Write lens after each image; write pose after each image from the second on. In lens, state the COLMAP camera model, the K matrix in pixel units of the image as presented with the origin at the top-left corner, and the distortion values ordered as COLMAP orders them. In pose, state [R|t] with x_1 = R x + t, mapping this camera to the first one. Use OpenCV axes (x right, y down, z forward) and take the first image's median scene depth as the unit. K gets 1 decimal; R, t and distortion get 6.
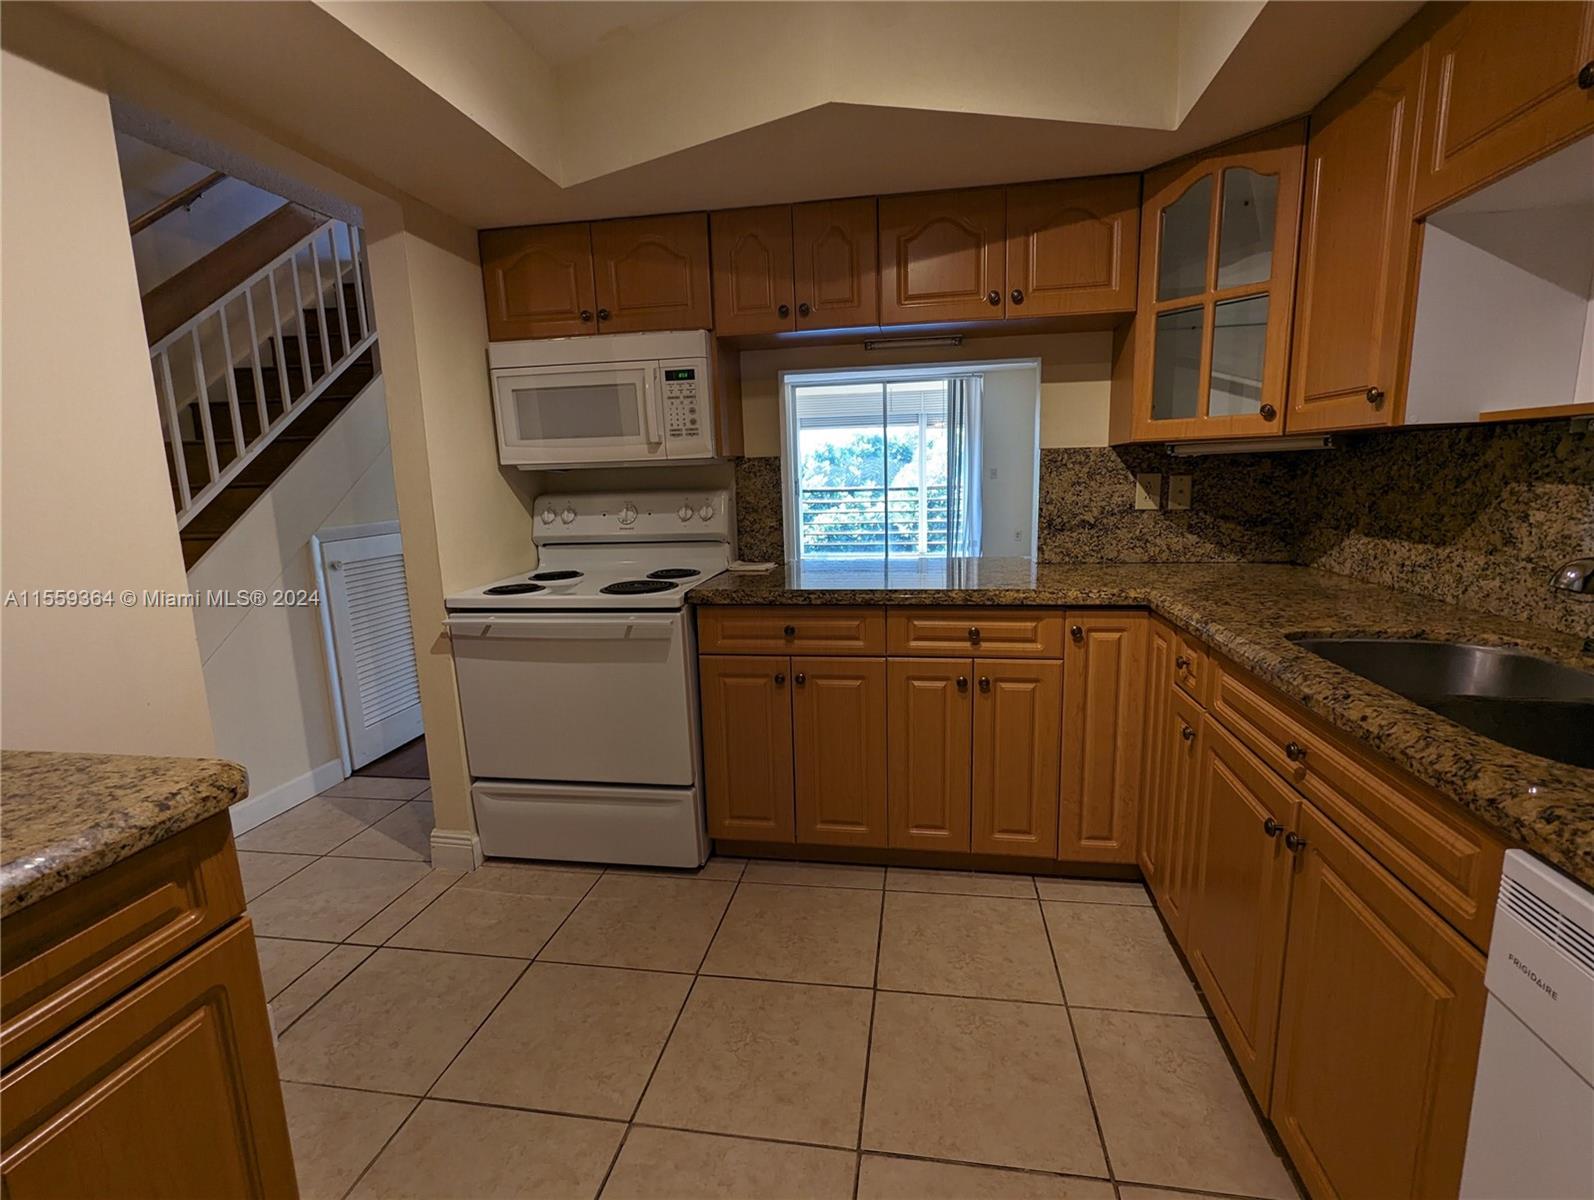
lens RADIAL K [[757.8, 0, 804.3], [0, 757.8, 607.1], [0, 0, 1]] dist [0.000183, 0.000722]
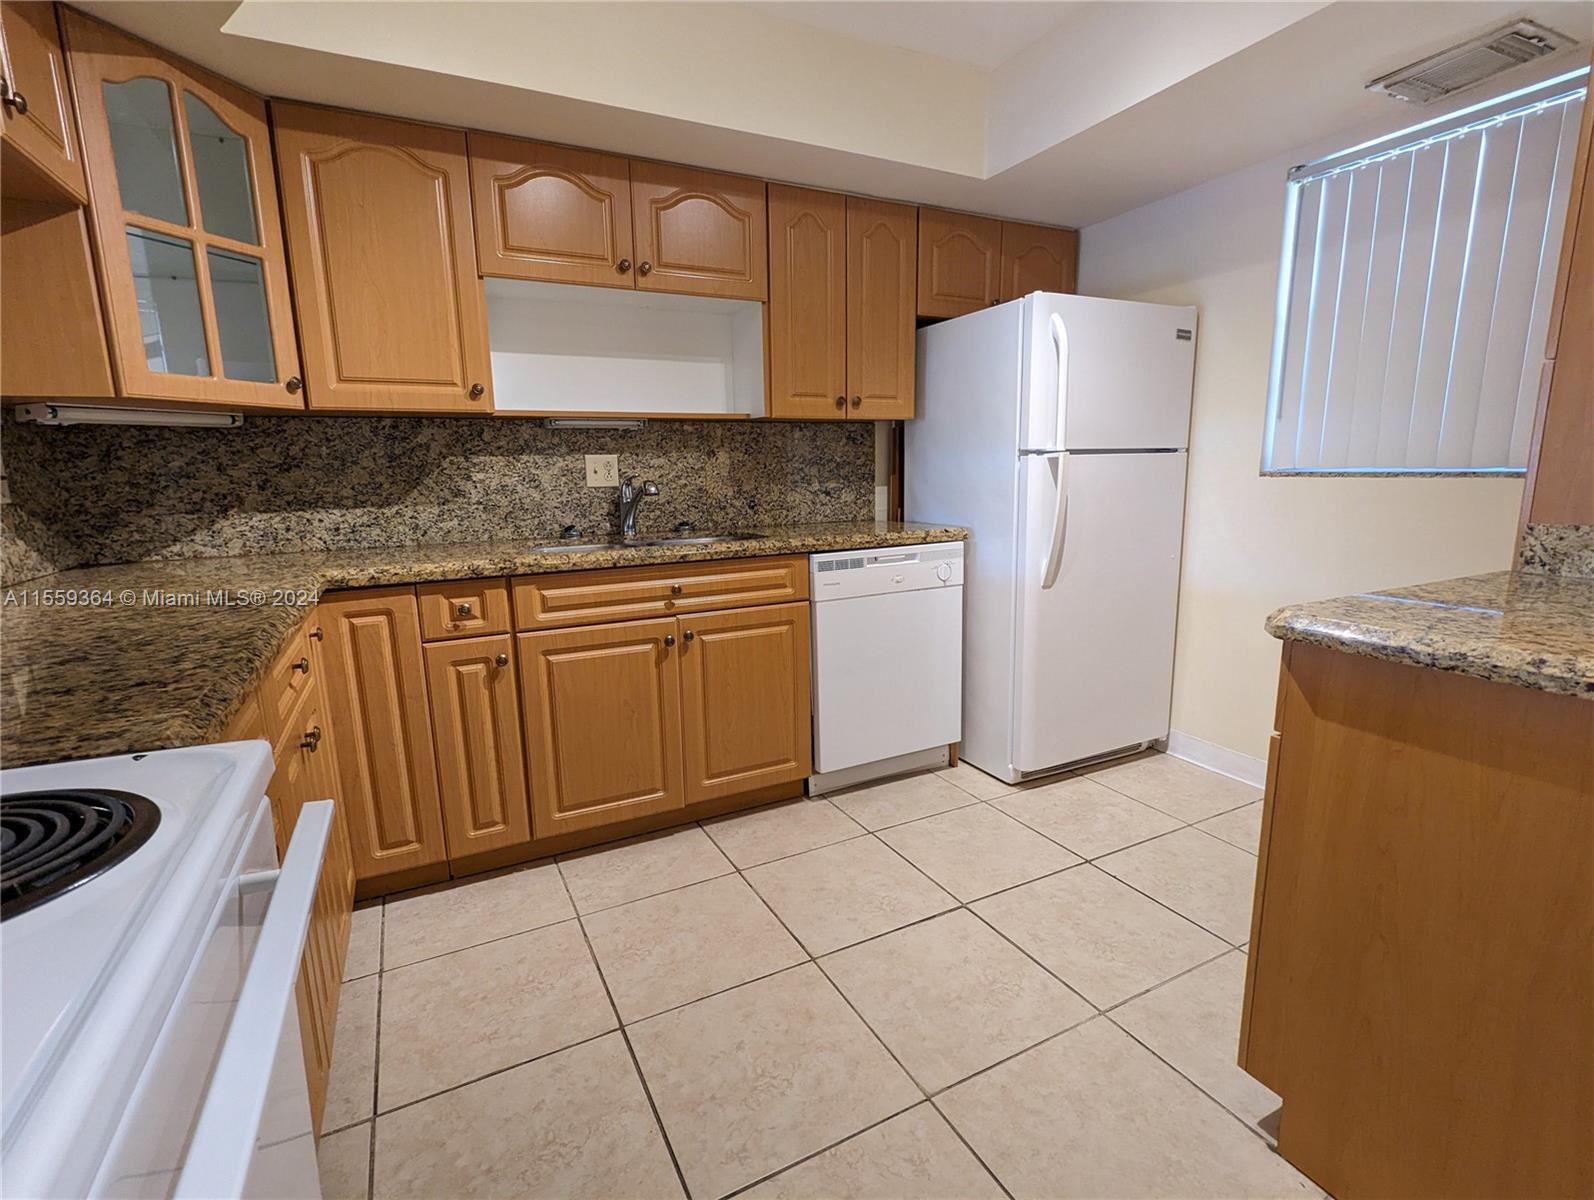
lens RADIAL K [[757.8, 0, 804.3], [0, 757.8, 607.1], [0, 0, 1]] dist [0.000183, 0.000722]
pose [[-0.598242, -0.109290, 0.793828, -0.728201], [0.176747, 0.948259, 0.263752, -0.144831], [-0.781580, 0.298094, -0.547972, 1.303202]]
